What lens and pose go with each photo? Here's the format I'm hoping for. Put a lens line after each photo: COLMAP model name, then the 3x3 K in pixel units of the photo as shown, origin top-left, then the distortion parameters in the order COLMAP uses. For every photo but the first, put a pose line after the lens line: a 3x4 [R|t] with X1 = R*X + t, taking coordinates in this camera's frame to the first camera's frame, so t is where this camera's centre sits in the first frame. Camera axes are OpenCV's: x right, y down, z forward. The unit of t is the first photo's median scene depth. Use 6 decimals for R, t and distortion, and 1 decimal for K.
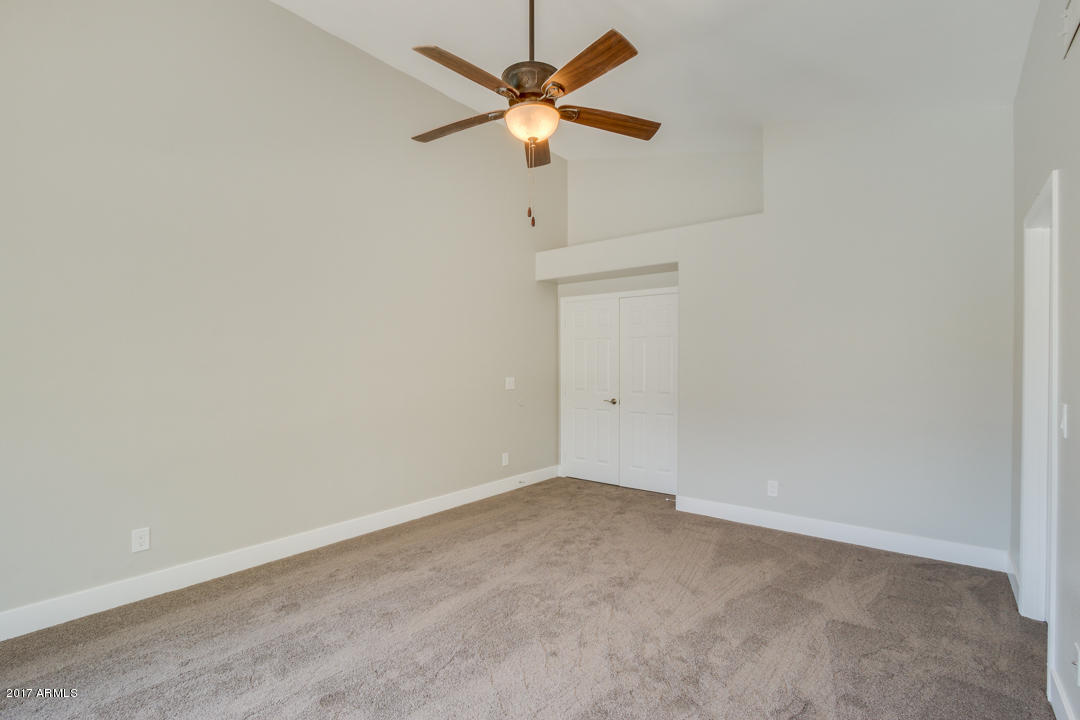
lens RADIAL K [[501.4, 0, 542.1], [0, 501.4, 361.8], [0, 0, 1]] dist [-0.022676, 0.002882]
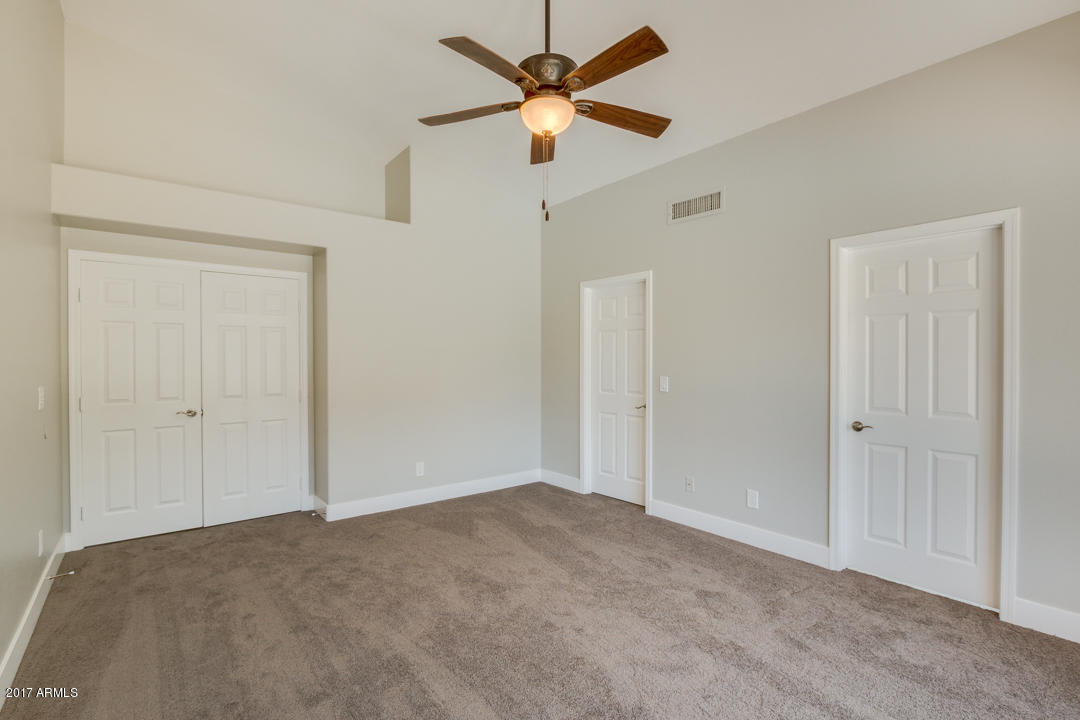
lens RADIAL K [[501.4, 0, 540.1], [0, 501.4, 360.1], [0, 0, 1]] dist [-0.022676, 0.002882]
pose [[0.225985, -0.004455, 0.974121, -0.558078], [-0.000930, 0.999988, 0.004789, -0.000839], [-0.974130, -0.001988, 0.225978, 0.452060]]
